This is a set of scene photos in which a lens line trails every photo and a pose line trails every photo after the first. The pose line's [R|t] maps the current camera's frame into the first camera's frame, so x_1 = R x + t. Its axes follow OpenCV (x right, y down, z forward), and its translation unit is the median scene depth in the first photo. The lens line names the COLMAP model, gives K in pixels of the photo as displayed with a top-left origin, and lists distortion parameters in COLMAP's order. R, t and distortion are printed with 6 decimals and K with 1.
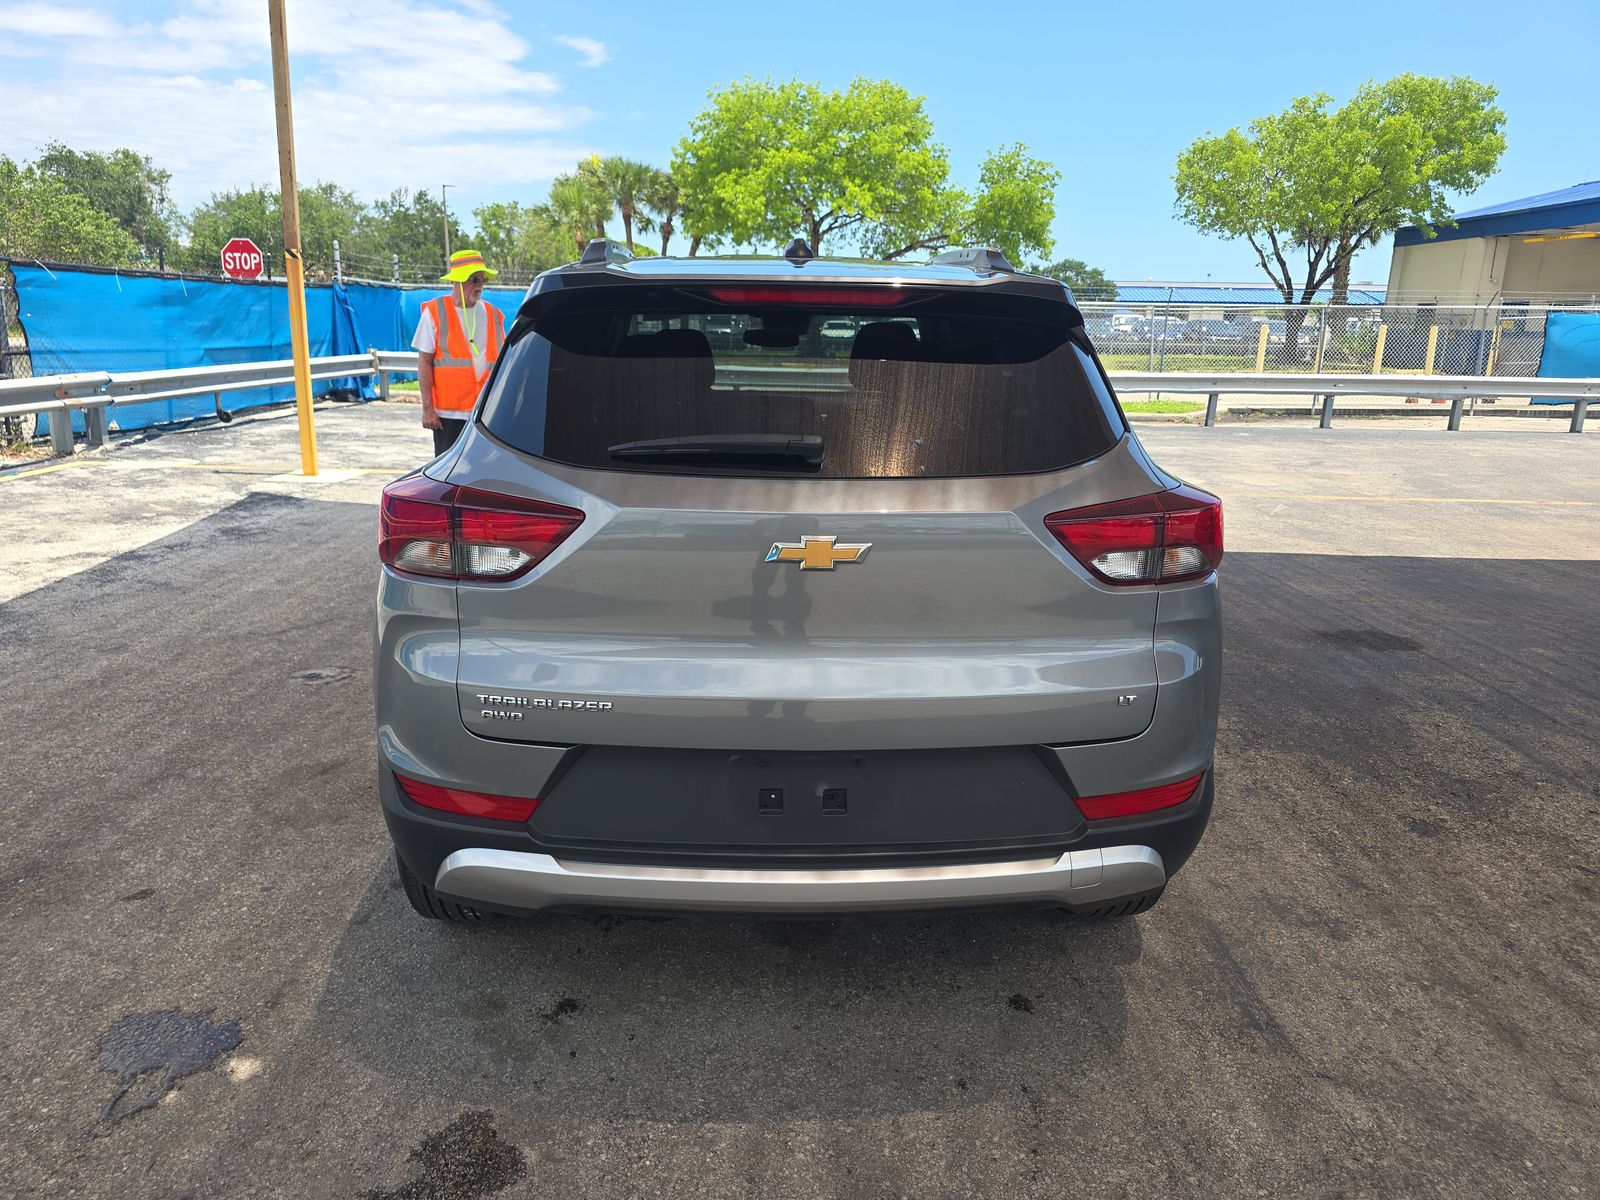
lens RADIAL K [[1079.0, 0, 791.1], [0, 1079.0, 605.7], [0, 0, 1]] dist [0.036090, -0.032859]
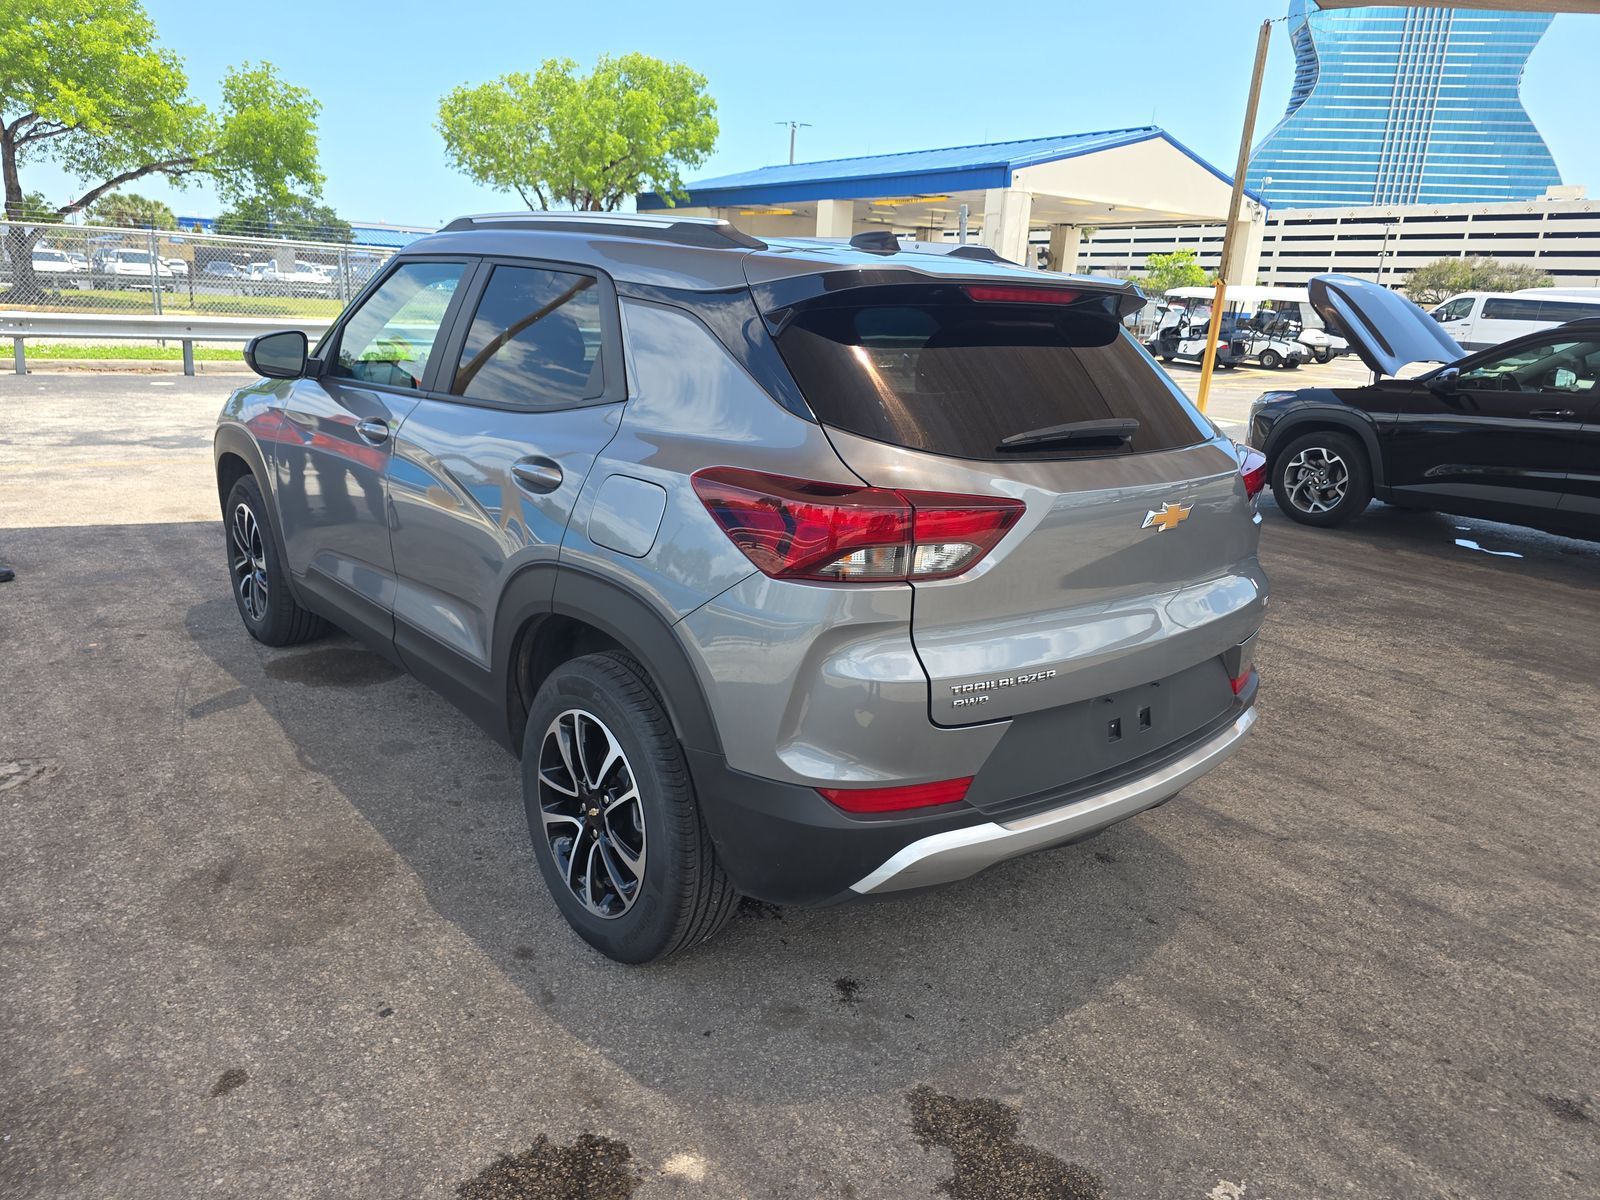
lens RADIAL K [[1079.0, 0, 796.5], [0, 1079.0, 611.1], [0, 0, 1]] dist [0.036090, -0.032859]
pose [[0.788724, -0.153947, 0.595159, -0.055826], [0.123475, 0.988079, 0.091948, -0.005704], [-0.602219, 0.000966, 0.798330, 0.014632]]
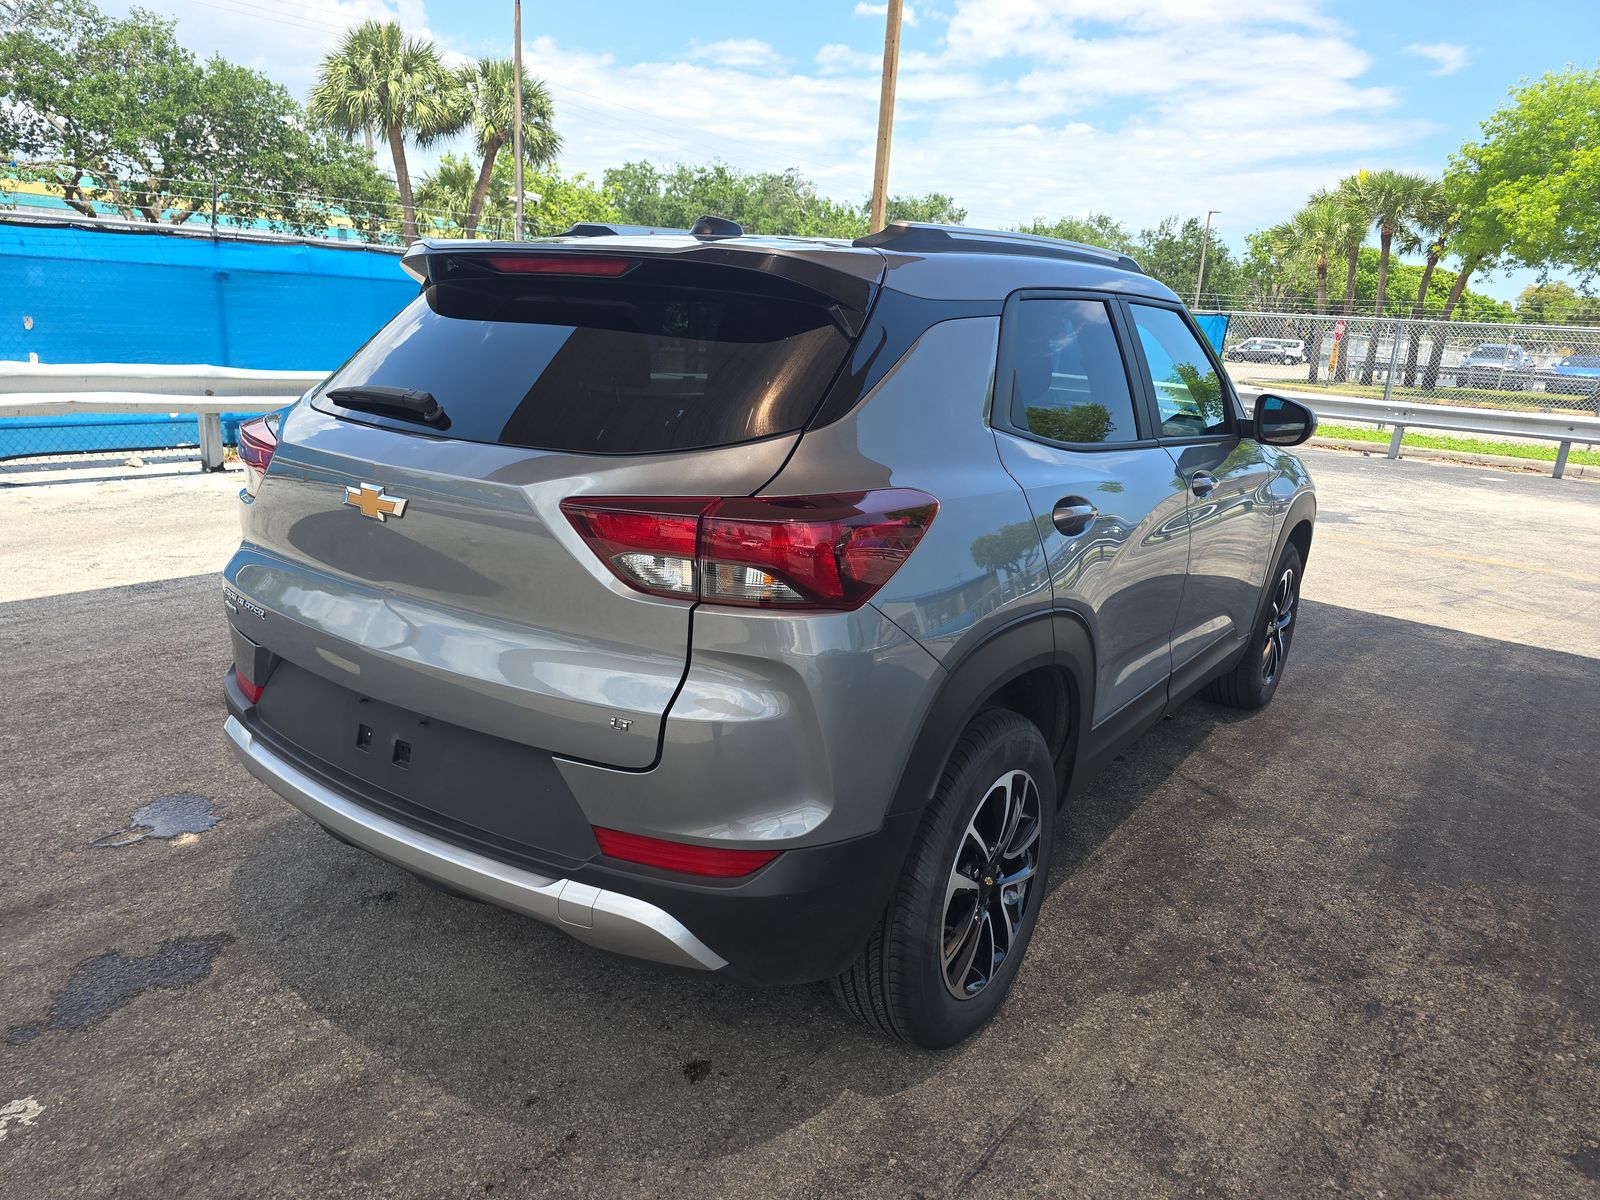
lens RADIAL K [[1079.0, 0, 792.1], [0, 1079.0, 607.0], [0, 0, 1]] dist [0.036090, -0.032859]
pose [[0.788361, 0.178082, -0.588875, 0.051511], [-0.191669, 0.980646, 0.039960, -0.003685], [0.584594, 0.081366, 0.807235, 0.021557]]
